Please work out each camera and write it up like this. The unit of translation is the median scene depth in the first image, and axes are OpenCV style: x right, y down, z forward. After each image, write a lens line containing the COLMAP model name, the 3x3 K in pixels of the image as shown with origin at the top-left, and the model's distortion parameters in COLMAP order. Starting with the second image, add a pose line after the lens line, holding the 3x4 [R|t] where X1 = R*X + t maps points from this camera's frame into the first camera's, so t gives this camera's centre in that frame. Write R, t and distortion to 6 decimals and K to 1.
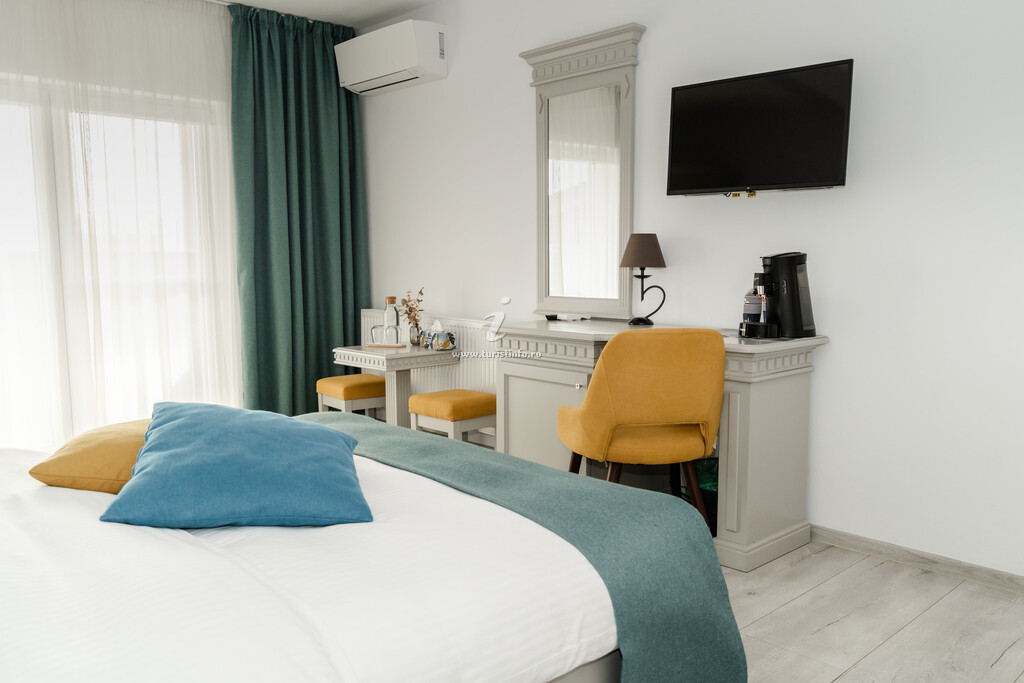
lens RADIAL K [[818.6, 0, 512.4], [0, 818.6, 362.5], [0, 0, 1]] dist [-0.001594, -0.000149]
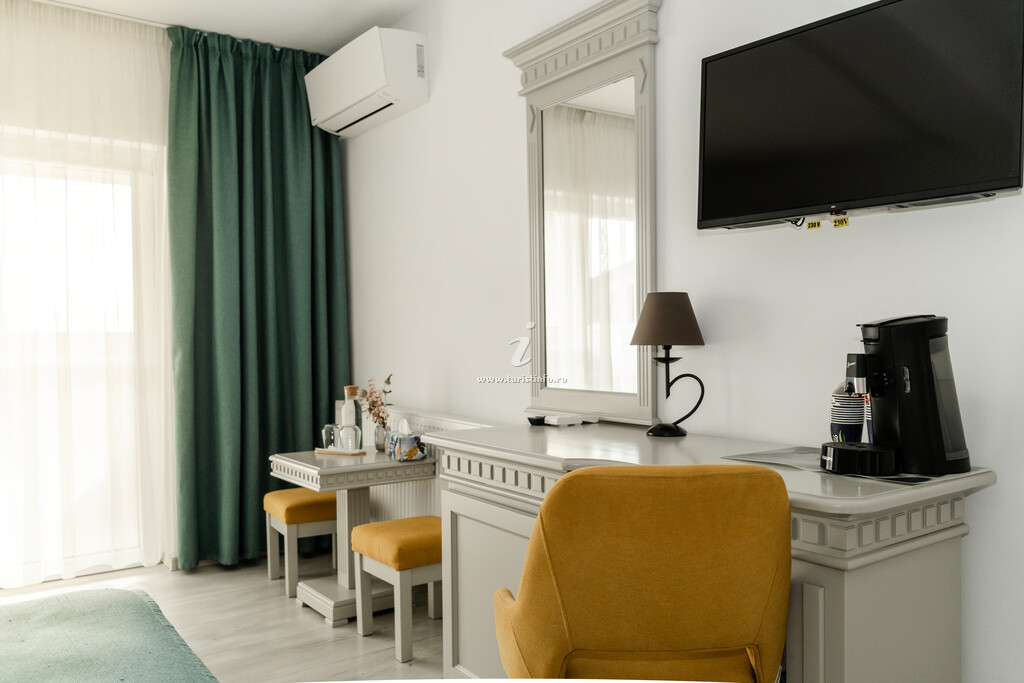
lens RADIAL K [[806.6, 0, 510.4], [0, 806.6, 366.1], [0, 0, 1]] dist [-0.005337, -0.001015]
pose [[0.992207, -0.002525, -0.124572, 0.102571], [-0.009074, 0.995676, -0.092453, -0.036234], [0.124267, 0.092863, 0.987894, 0.324447]]
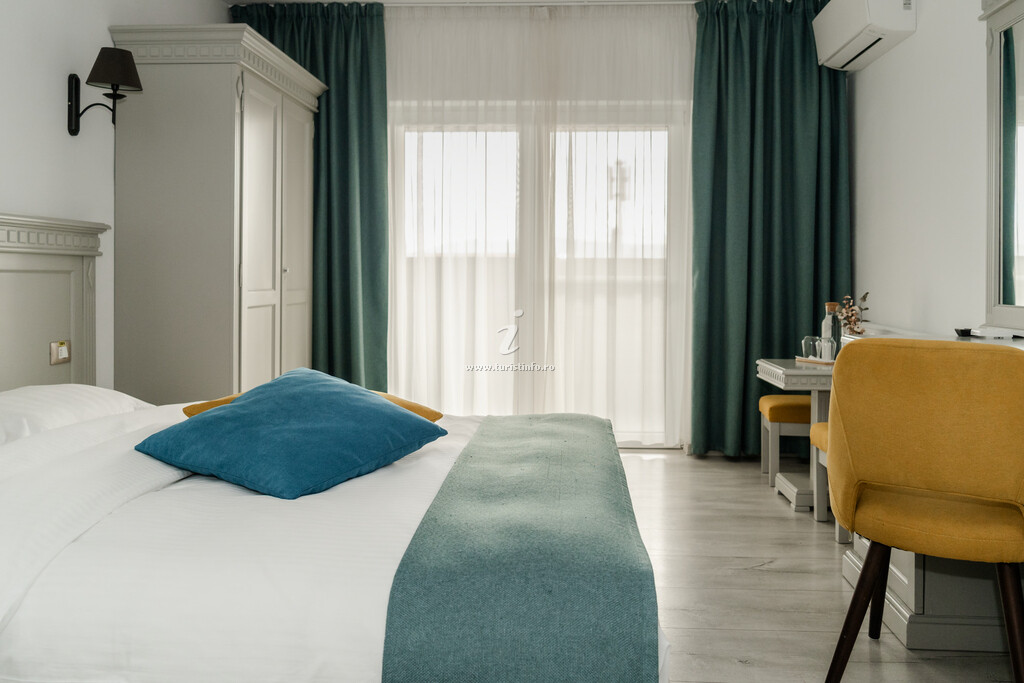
lens RADIAL K [[873.6, 0, 513.7], [0, 873.6, 285.6], [0, 0, 1]] dist [-0.008053, -0.007076]
pose [[0.687364, 0.013813, -0.726181, 0.307628], [-0.098860, 0.992294, -0.074701, -0.000552], [0.719553, 0.123137, 0.683433, 0.192745]]
